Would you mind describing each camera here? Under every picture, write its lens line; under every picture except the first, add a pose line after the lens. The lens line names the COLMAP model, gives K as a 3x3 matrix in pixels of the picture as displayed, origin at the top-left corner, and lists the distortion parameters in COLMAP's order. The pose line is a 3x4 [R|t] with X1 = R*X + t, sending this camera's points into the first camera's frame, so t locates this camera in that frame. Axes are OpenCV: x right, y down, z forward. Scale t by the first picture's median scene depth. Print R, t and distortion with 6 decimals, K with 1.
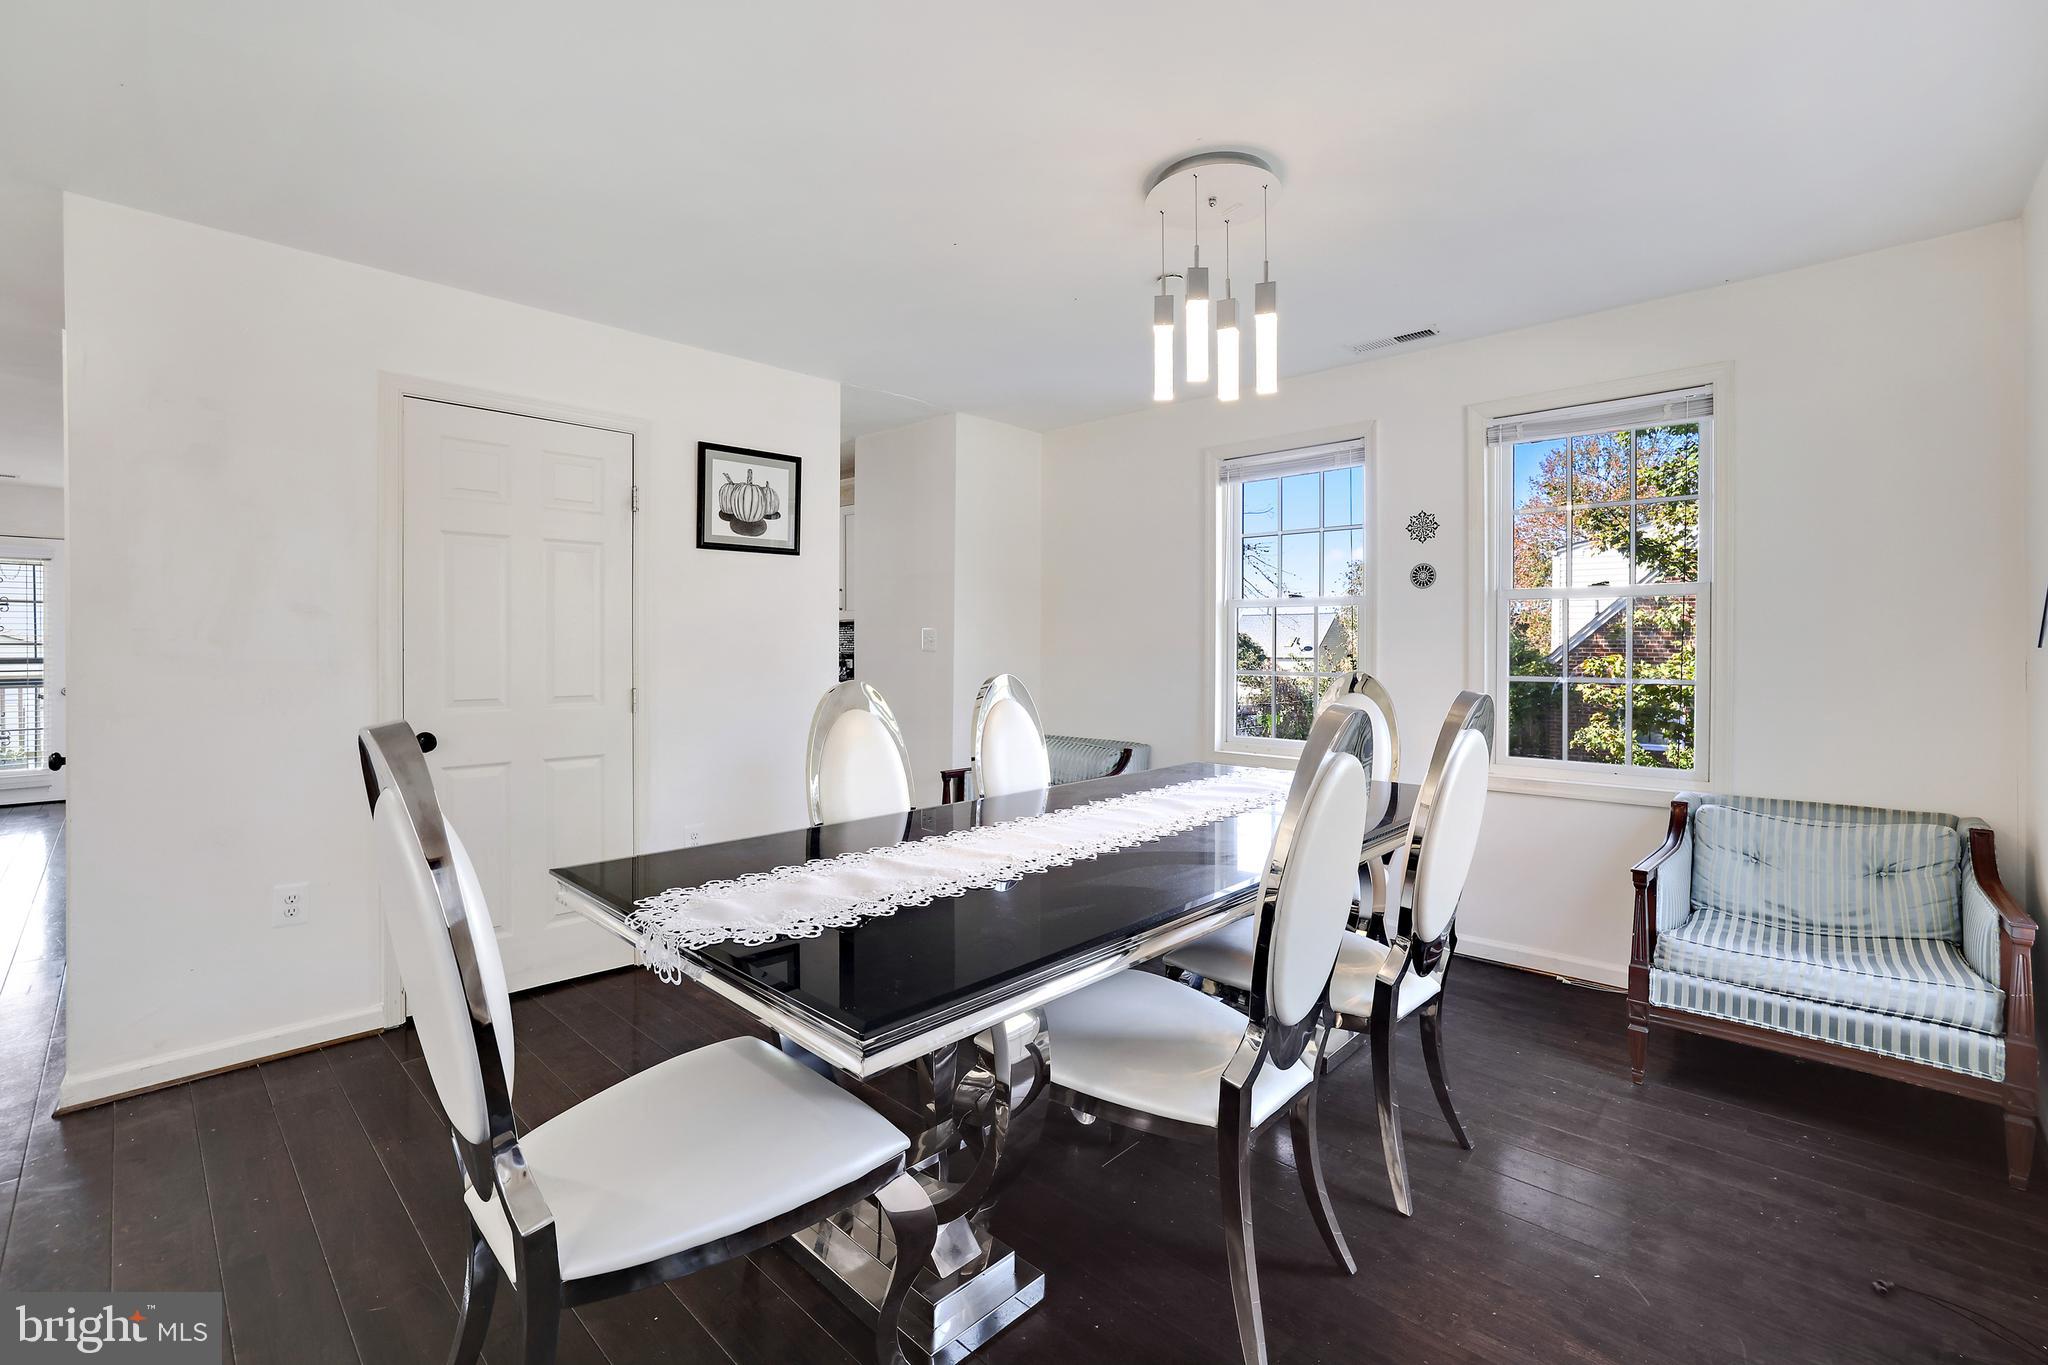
lens RADIAL K [[881.1, 0, 1024.0], [0, 881.1, 671.3], [0, 0, 1]] dist [-0.036500, 0.009765]
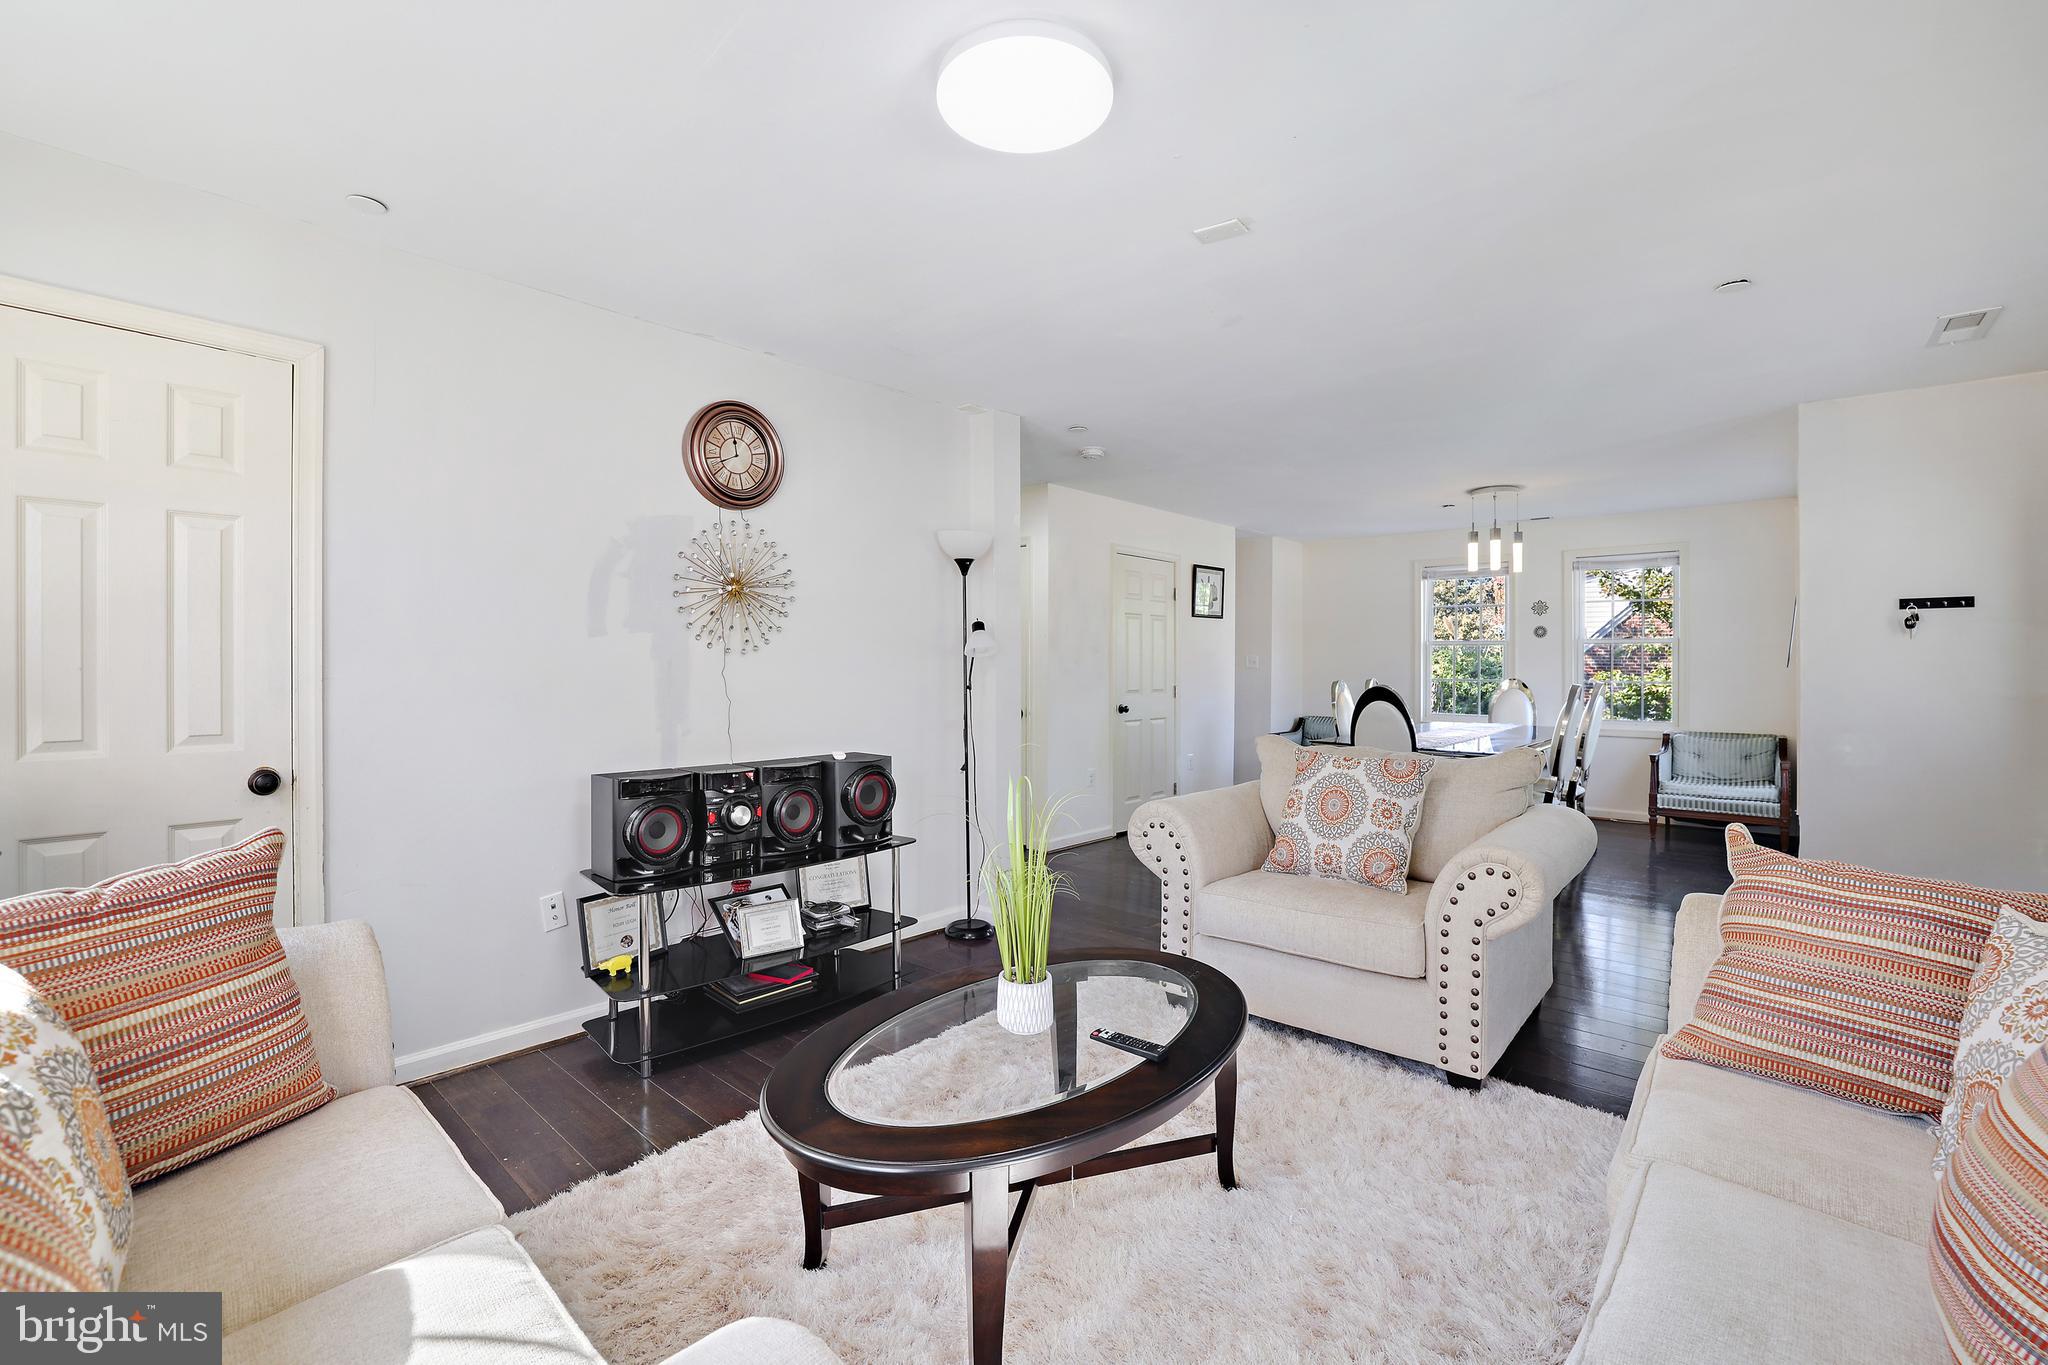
lens RADIAL K [[881.1, 0, 1021.6], [0, 881.1, 676.7], [0, 0, 1]] dist [-0.036500, 0.009765]
pose [[0.999588, 0.001146, 0.028690, -1.050863], [-0.000825, 0.999937, -0.011202, 0.025182], [-0.028701, 0.011173, 0.999526, -1.289986]]
